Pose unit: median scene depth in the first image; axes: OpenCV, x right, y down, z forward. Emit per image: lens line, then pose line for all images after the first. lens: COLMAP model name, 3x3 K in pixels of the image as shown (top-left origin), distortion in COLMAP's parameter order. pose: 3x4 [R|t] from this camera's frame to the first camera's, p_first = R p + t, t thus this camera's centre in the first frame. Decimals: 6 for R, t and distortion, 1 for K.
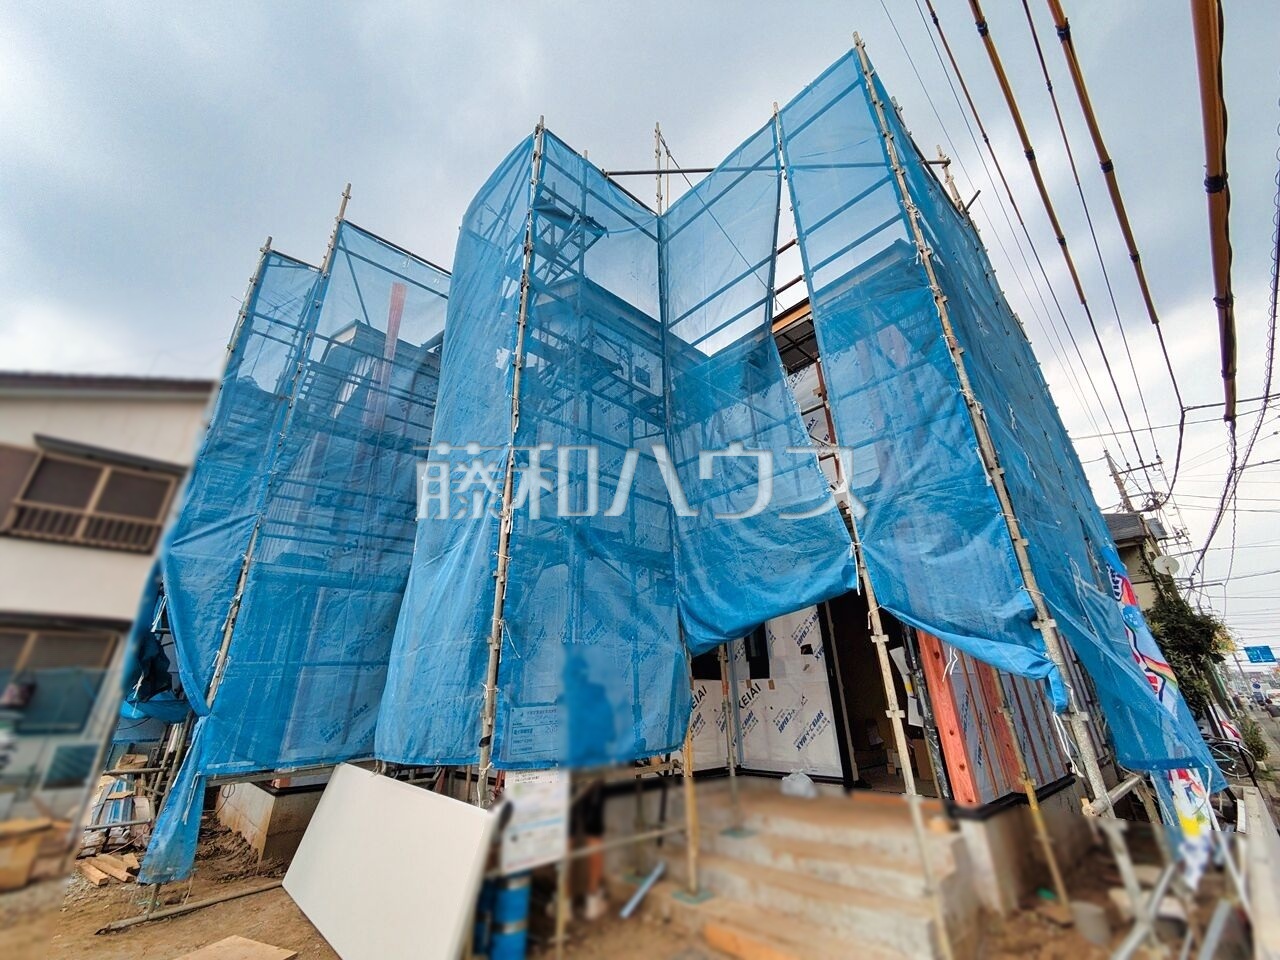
lens RADIAL K [[507.6, 0, 642.4], [0, 507.6, 478.5], [0, 0, 1]] dist [-0.000227, 0.000343]
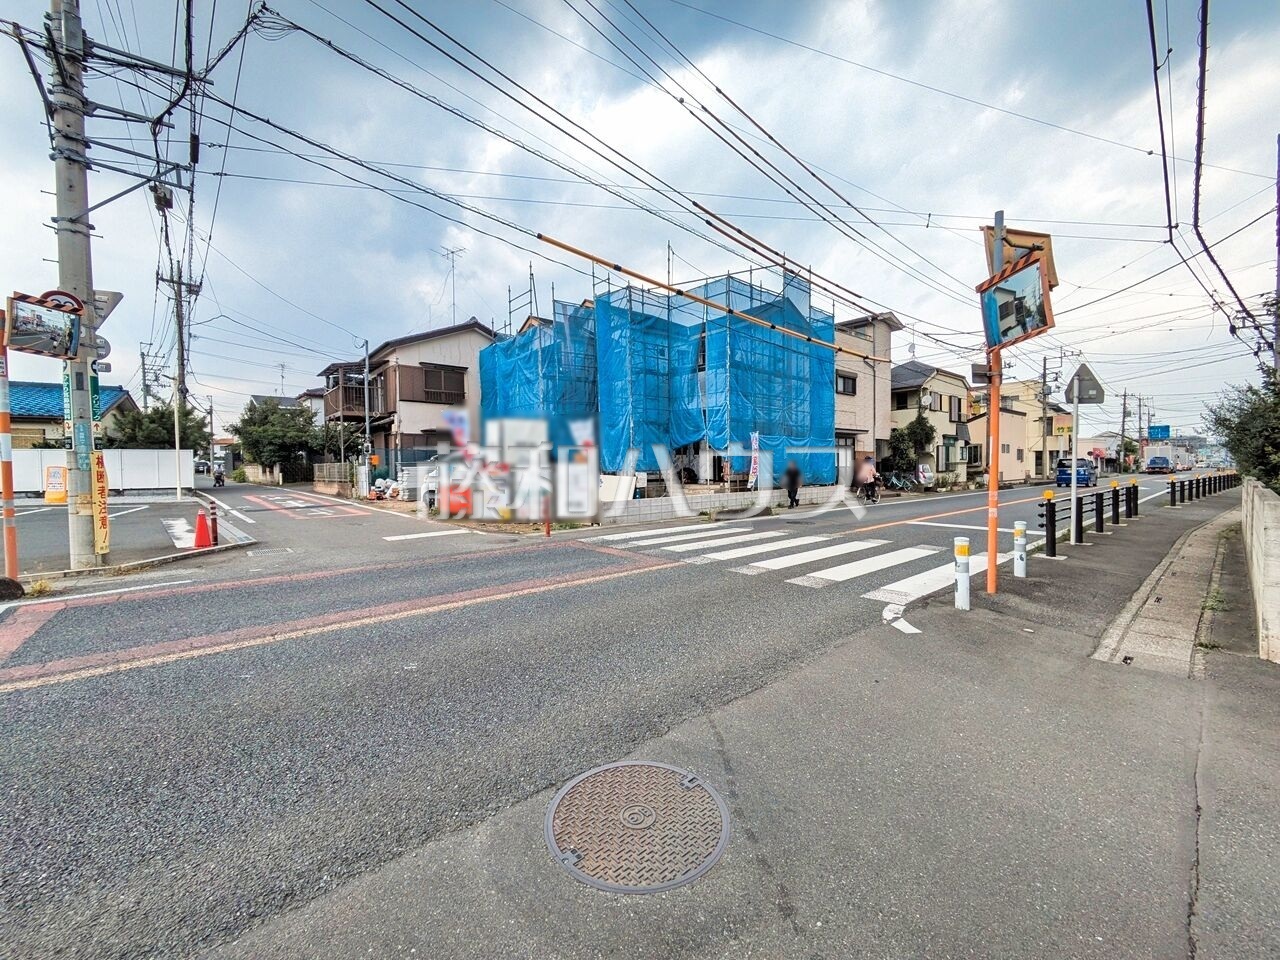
lens RADIAL K [[509.7, 0, 642.3], [0, 509.7, 477.6], [0, 0, 1]] dist [-0.000531, 0.000297]
pose [[0.999572, 0.012964, -0.026238, -0.022140], [-0.000484, 0.903729, 0.428105, -0.838347], [0.029262, -0.427909, 0.903348, -1.930332]]
